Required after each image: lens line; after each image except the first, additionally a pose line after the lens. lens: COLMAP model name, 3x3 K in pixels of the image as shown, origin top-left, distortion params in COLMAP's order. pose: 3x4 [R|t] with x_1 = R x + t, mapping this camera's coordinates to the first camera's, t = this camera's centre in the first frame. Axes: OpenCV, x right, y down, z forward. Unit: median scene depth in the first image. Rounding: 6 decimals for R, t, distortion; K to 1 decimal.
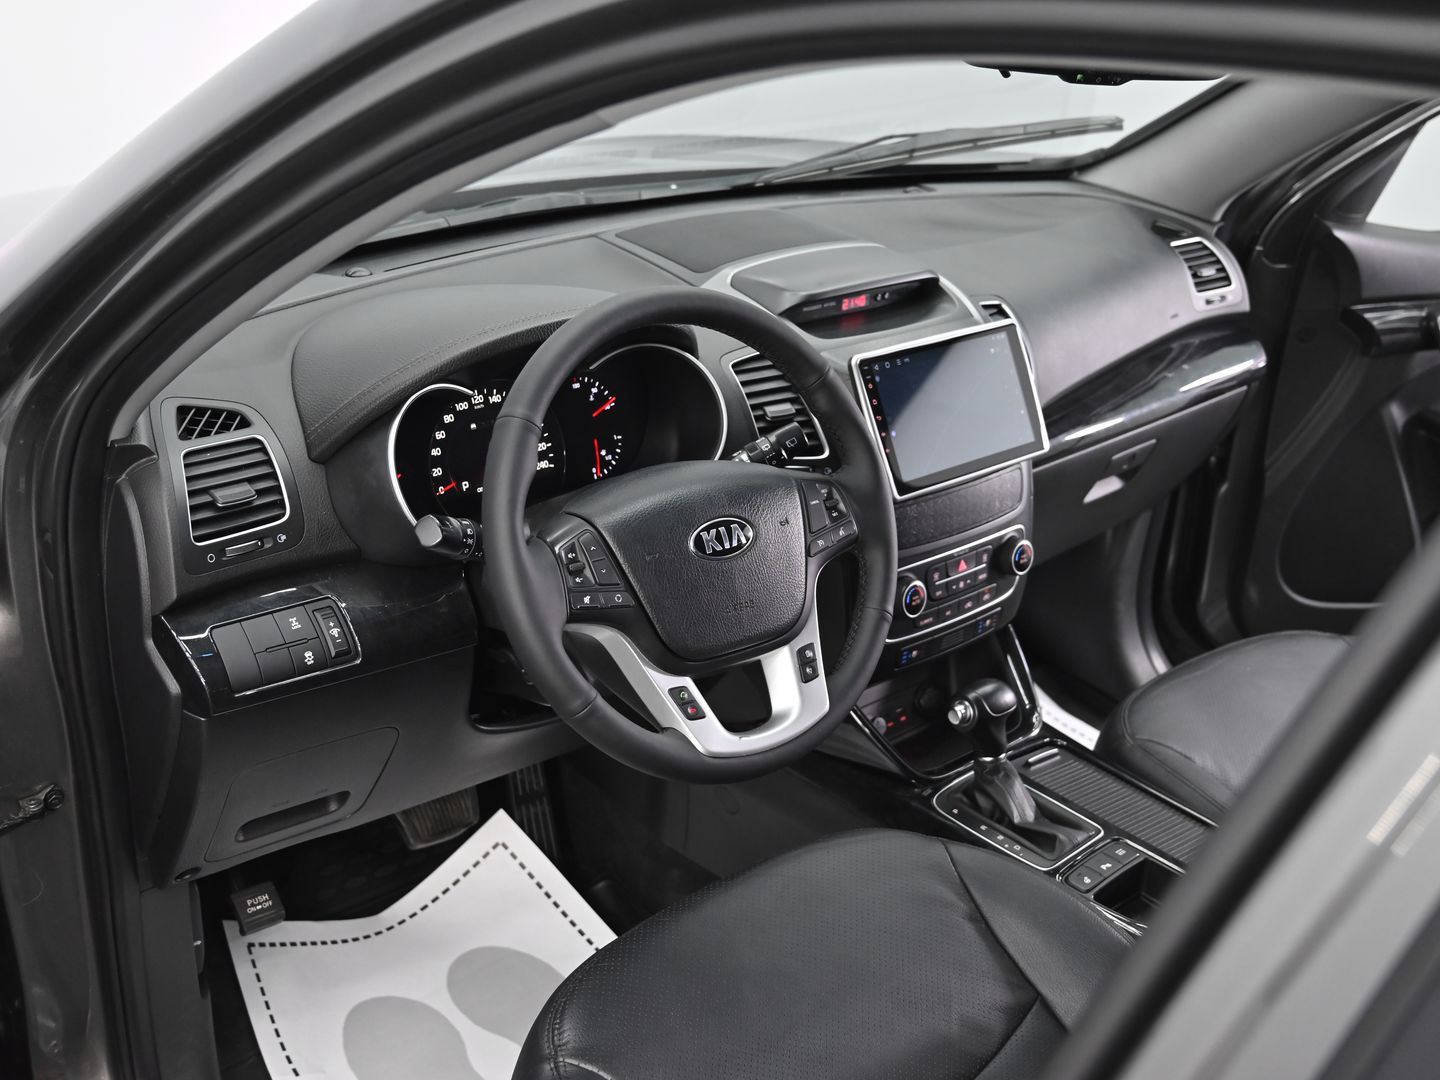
lens RADIAL K [[1587.8, 0, 710.8], [0, 1587.8, 549.4], [0, 0, 1]] dist [0.000336, 0.000000]
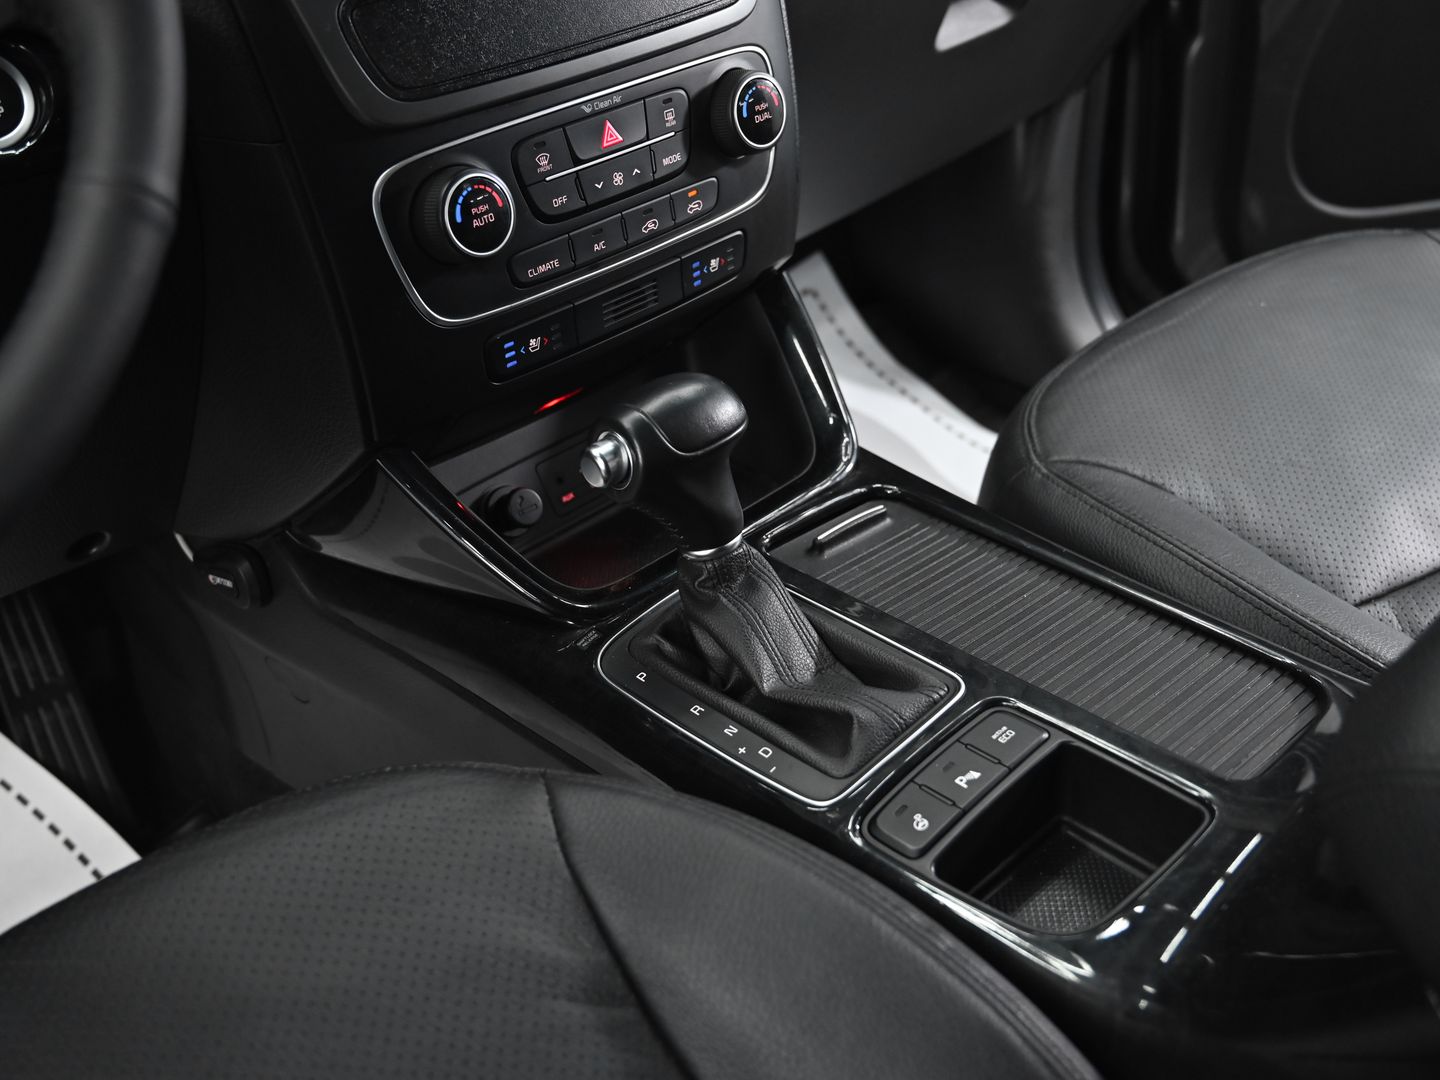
lens RADIAL K [[1462.5, 0, 711.1], [0, 1462.5, 545.1], [0, 0, 1]] dist [0.000233, 0.000000]
pose [[0.990783, -0.130393, -0.036688, 0.188153], [0.134341, 0.980581, 0.142874, 0.069464], [0.017346, -0.146486, 0.989061, 0.578019]]
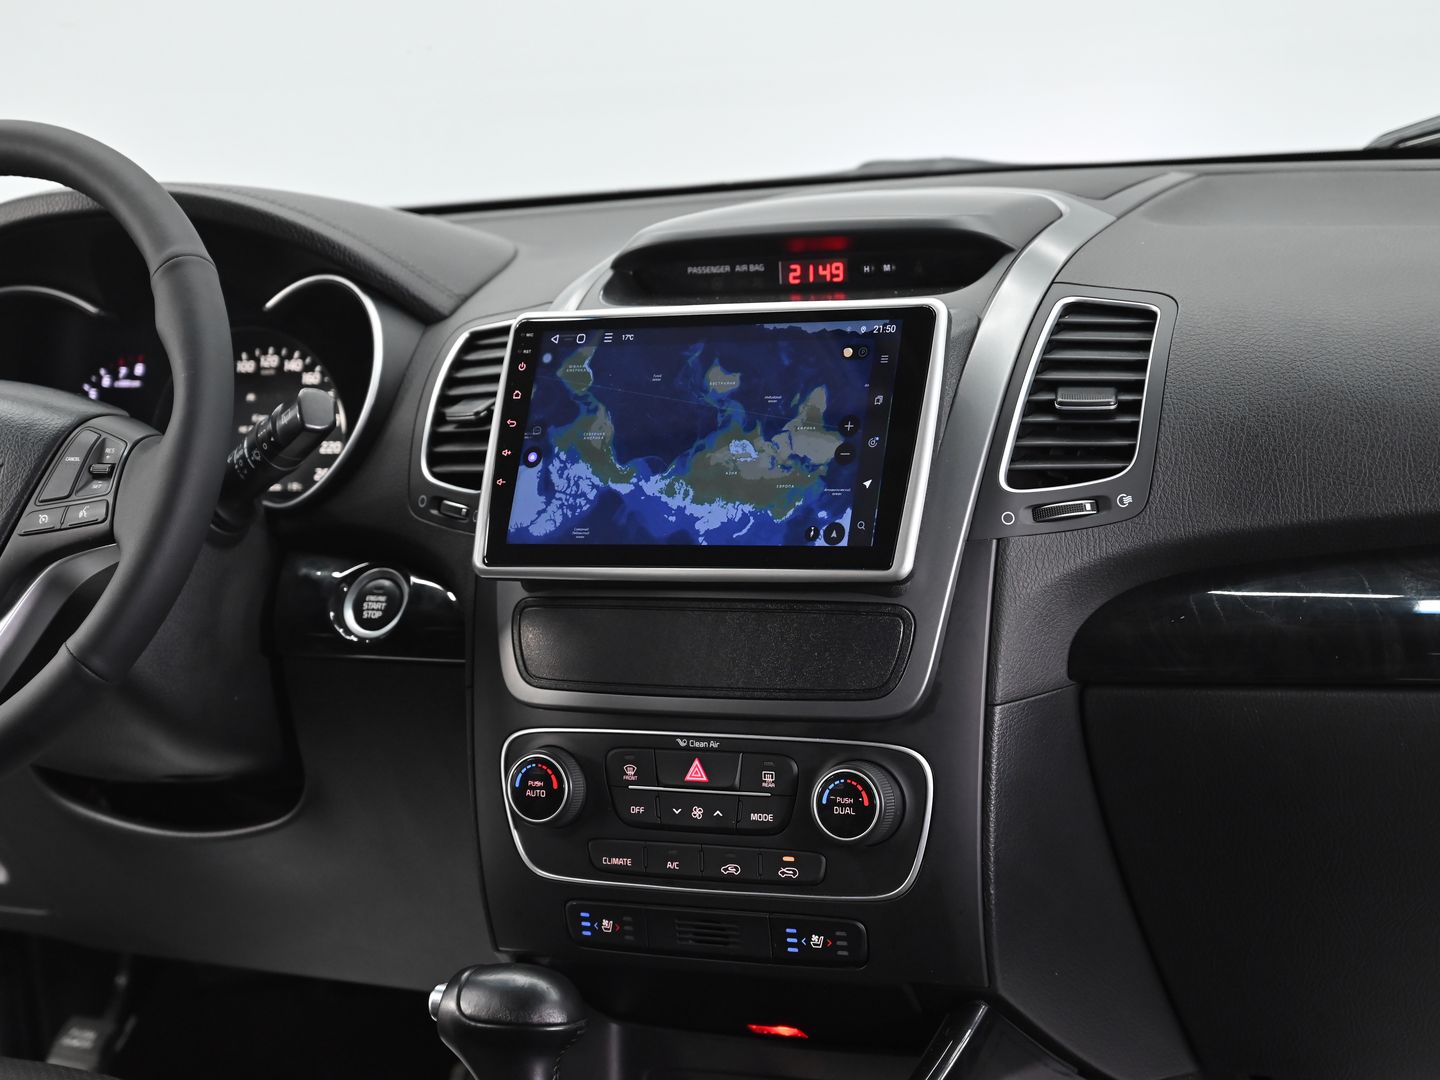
lens RADIAL K [[2898.6, 0, 726.3], [0, 2898.6, 534.0], [0, 0, 1]] dist [-0.004531, 0.000000]
pose [[0.376347, 0.067428, -0.924022, 0.986061], [-0.299320, 0.952713, -0.052389, -0.015485], [0.876796, 0.296295, 0.378733, 0.654654]]
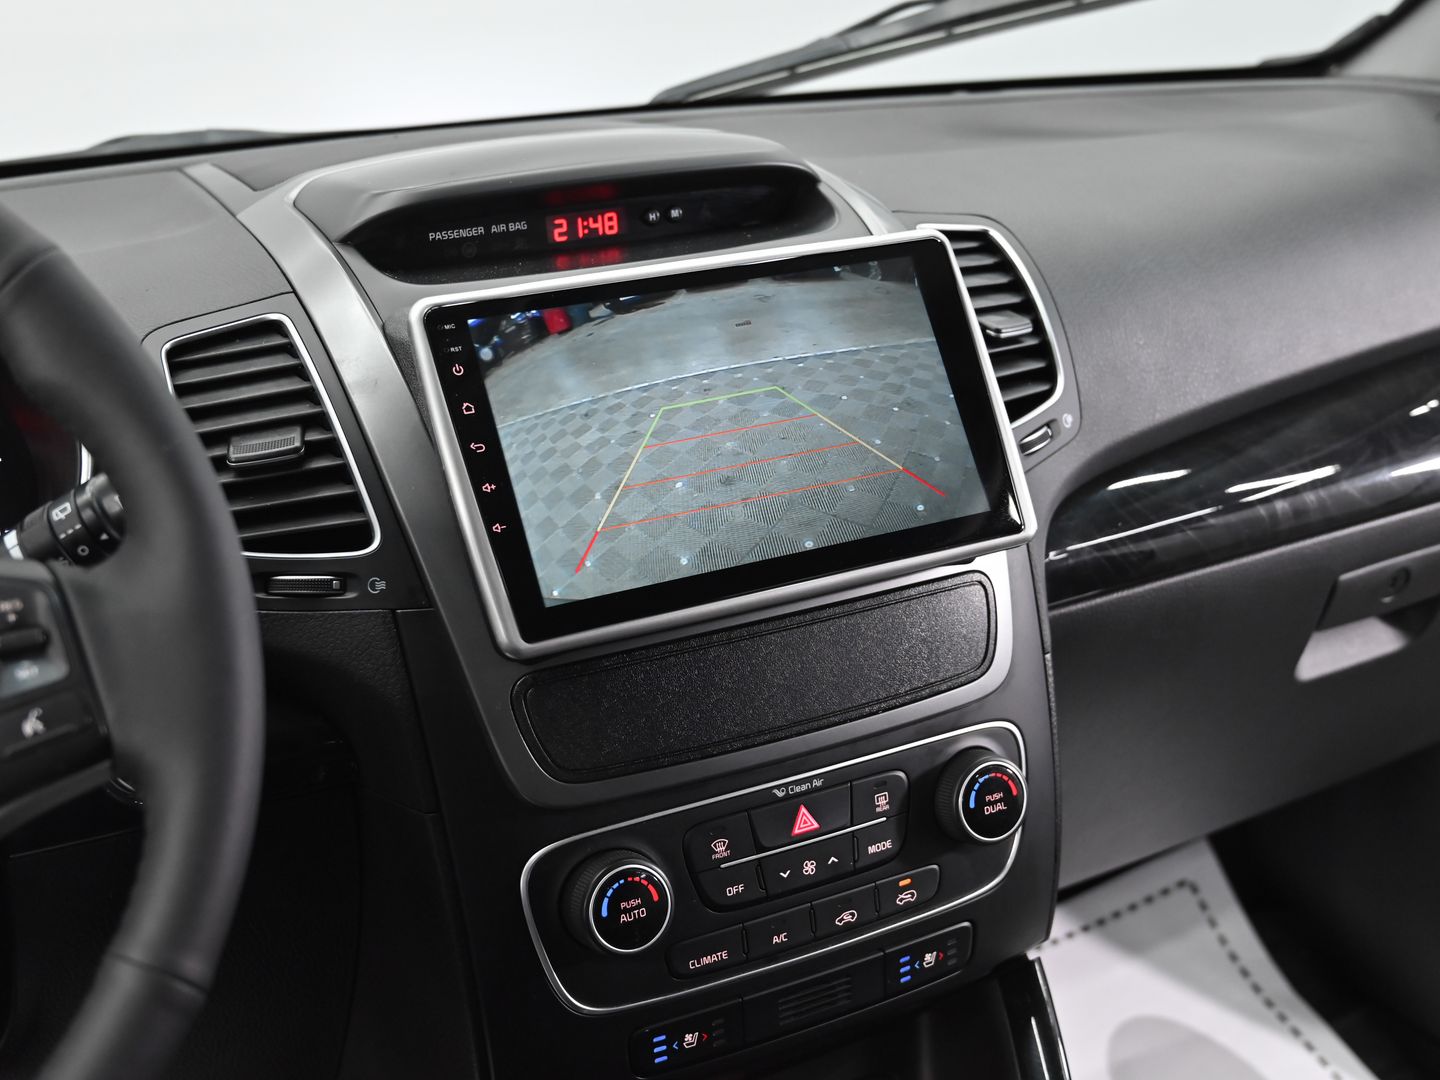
lens RADIAL K [[1770.5, 0, 708.4], [0, 1770.5, 540.5], [0, 0, 1]] dist [0.005081, 0.000000]
pose [[0.957953, -0.040870, -0.284000, 0.268164], [0.001344, 0.990432, -0.137998, 0.001777], [0.286922, 0.131814, 0.948842, 0.559471]]
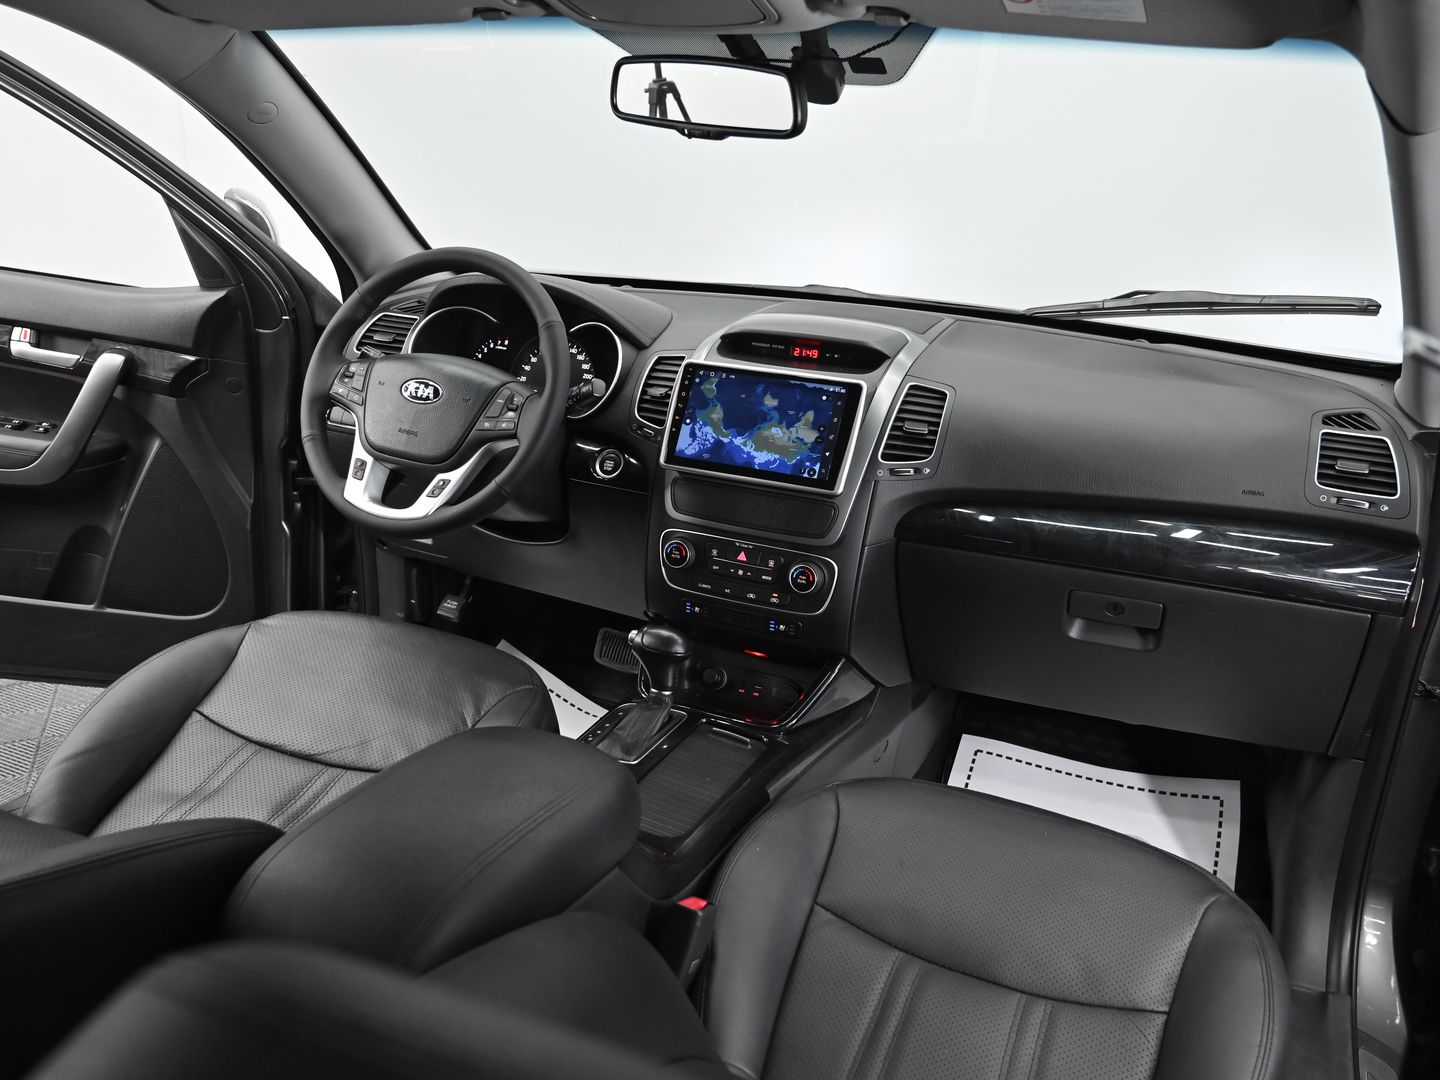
lens RADIAL K [[1210.2, 0, 715.1], [0, 1210.2, 538.1], [0, 0, 1]] dist [-0.007738, -0.006300]
pose [[0.412504, 0.251250, -0.875622, 0.970252], [-0.403014, 0.912363, 0.071933, -0.061785], [0.816958, 0.323215, 0.477611, 0.537068]]
